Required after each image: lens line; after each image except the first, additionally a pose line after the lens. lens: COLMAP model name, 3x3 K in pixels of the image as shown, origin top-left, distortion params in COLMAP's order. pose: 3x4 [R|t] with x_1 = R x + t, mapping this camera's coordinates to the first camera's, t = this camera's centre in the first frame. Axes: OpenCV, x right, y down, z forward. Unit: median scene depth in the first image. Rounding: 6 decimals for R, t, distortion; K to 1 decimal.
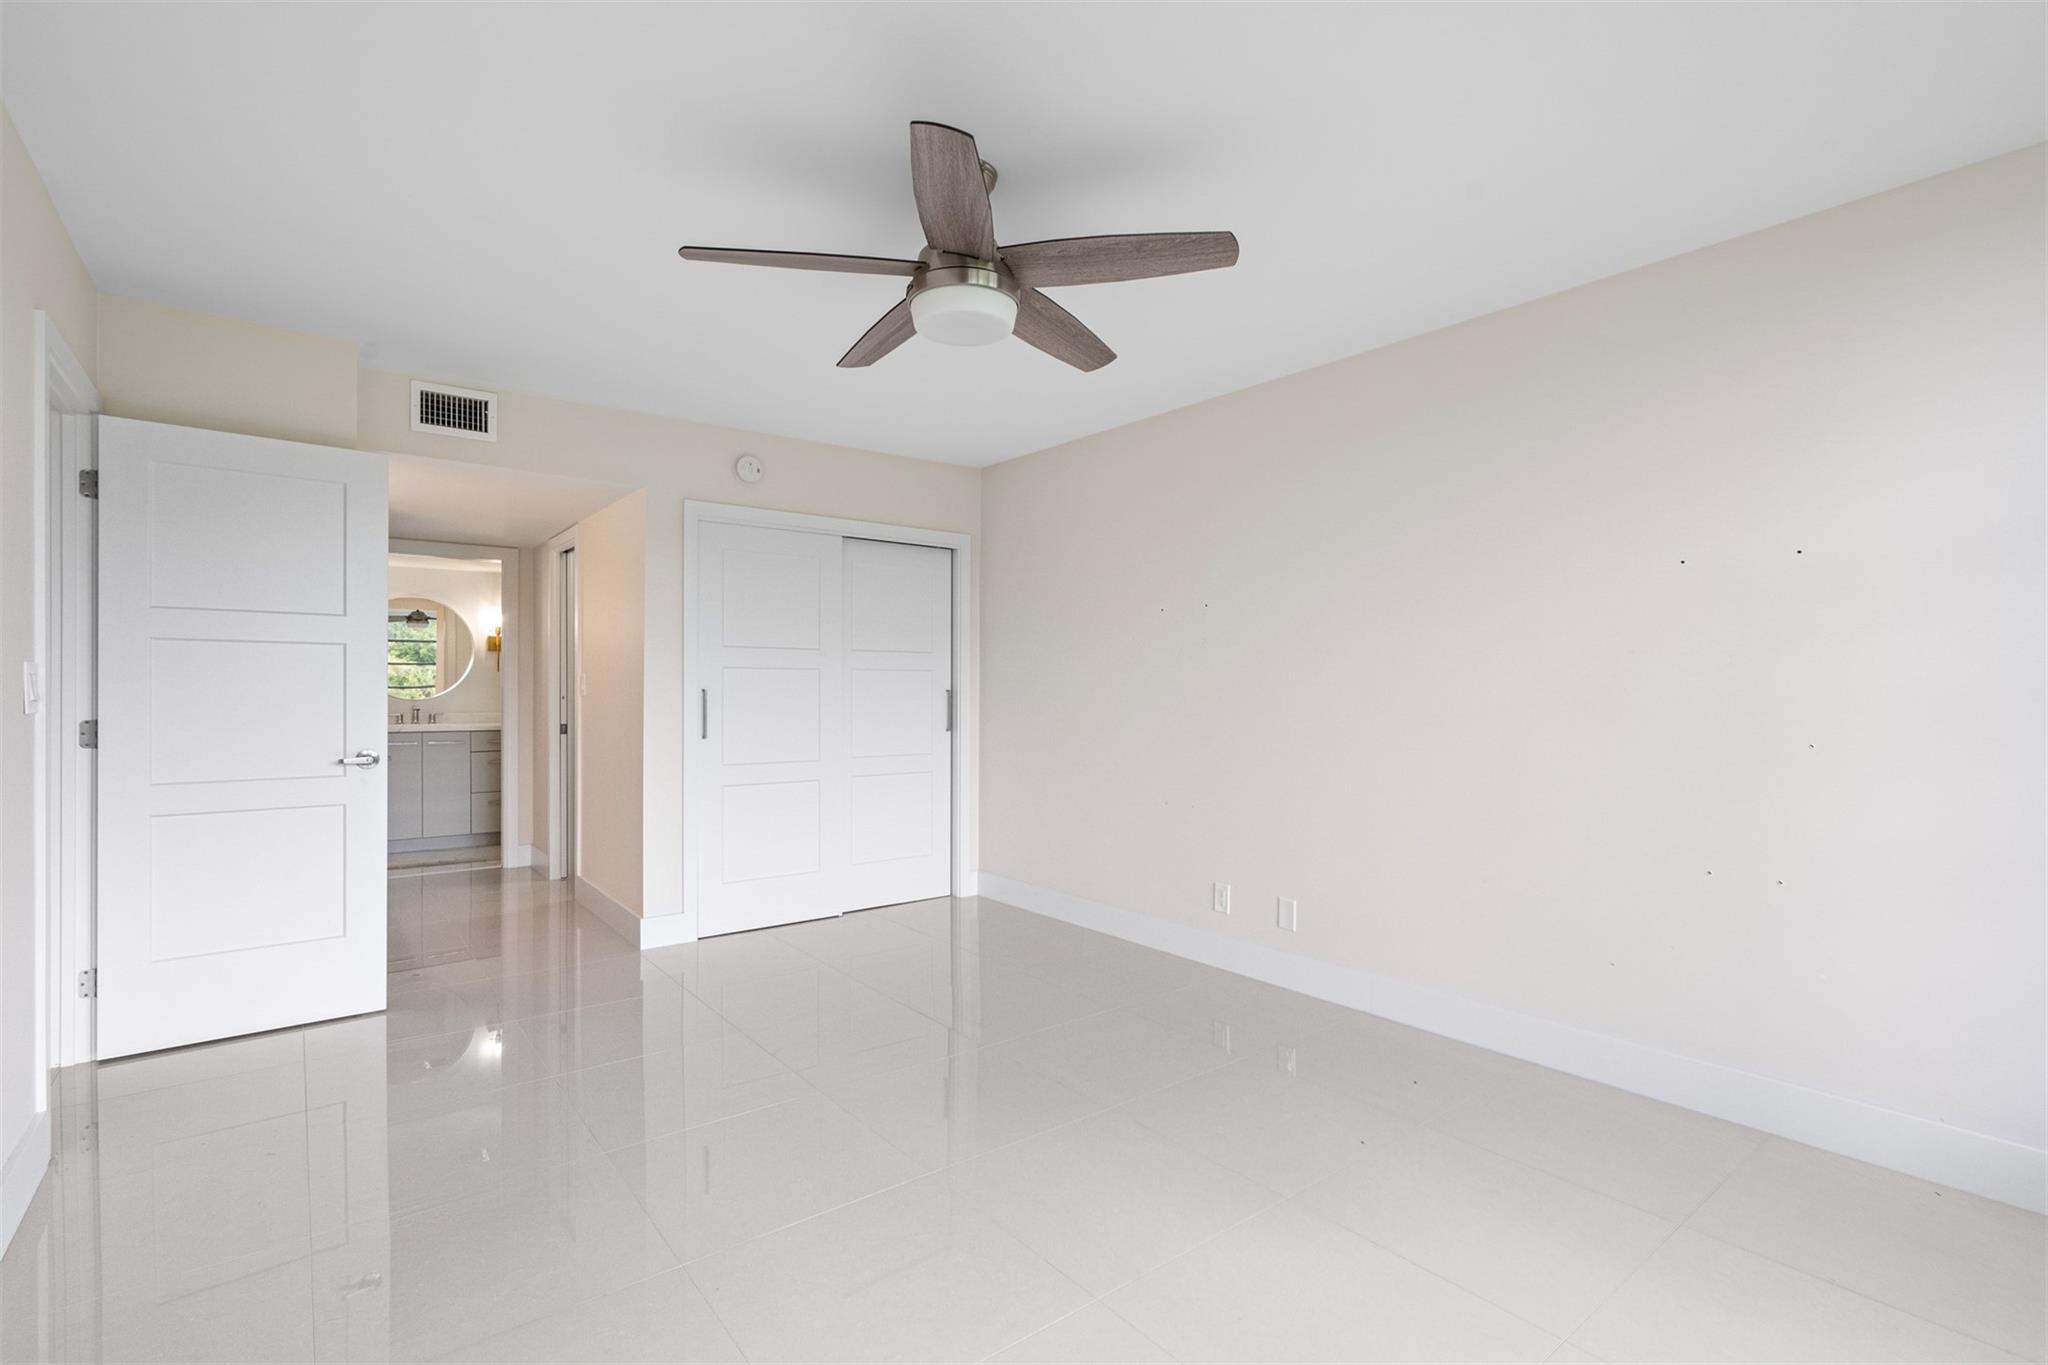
lens RADIAL K [[934.0, 0, 1016.8], [0, 934.0, 688.2], [0, 0, 1]] dist [-0.003792, -0.000030]
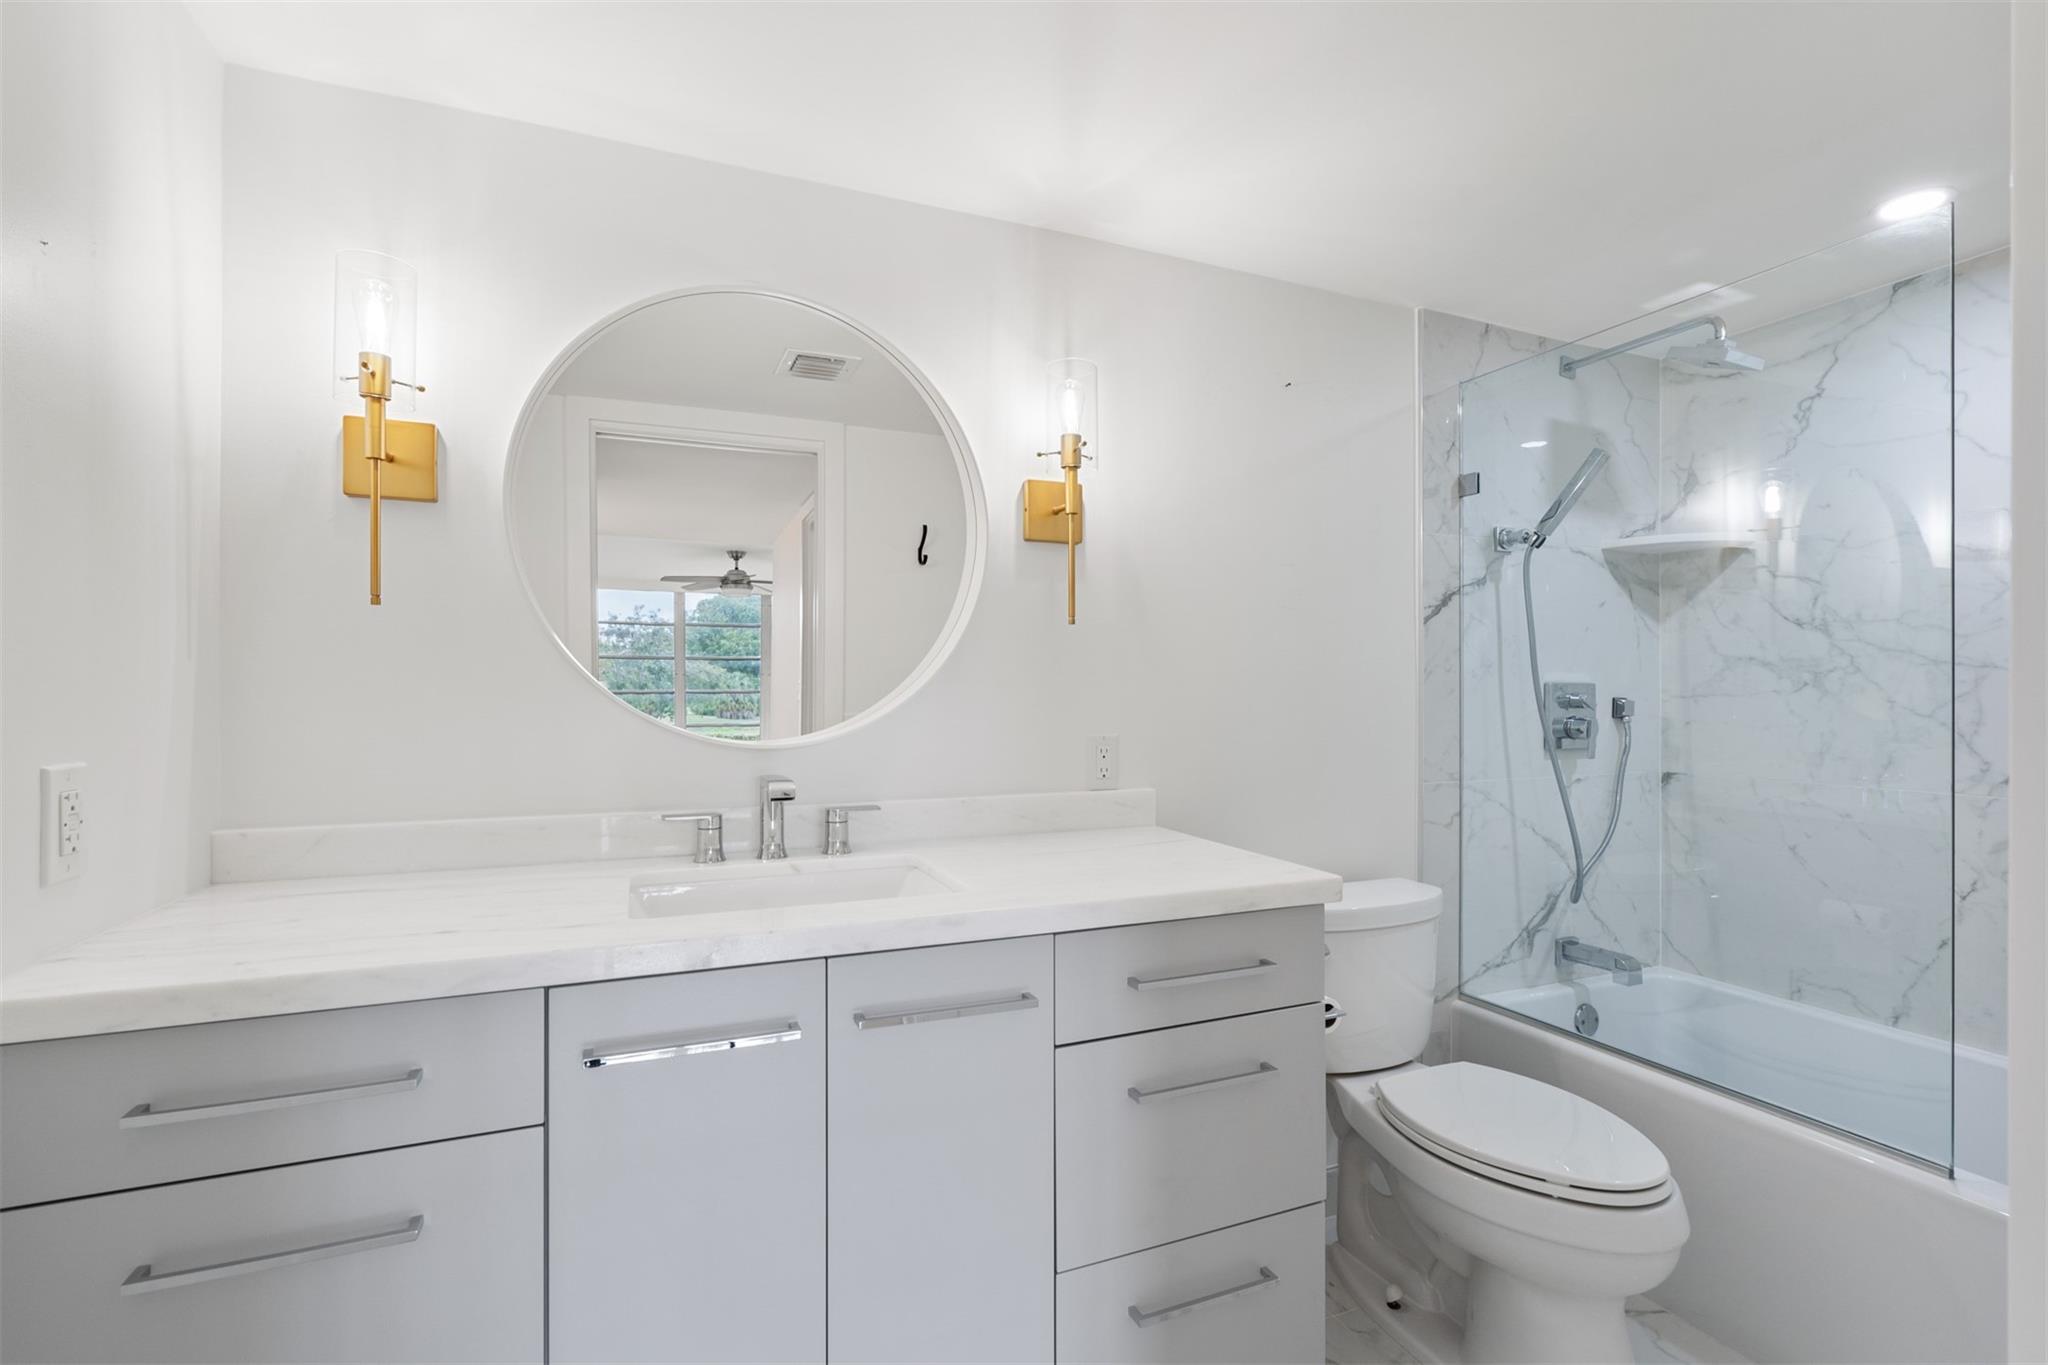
lens RADIAL K [[934.0, 0, 1016.8], [0, 934.0, 688.2], [0, 0, 1]] dist [-0.003792, -0.000030]
pose [[0.964035, -0.004340, -0.265739, -0.505187], [0.003372, 0.999986, -0.004098, -0.000933], [0.265753, 0.003054, 0.964036, 0.765053]]
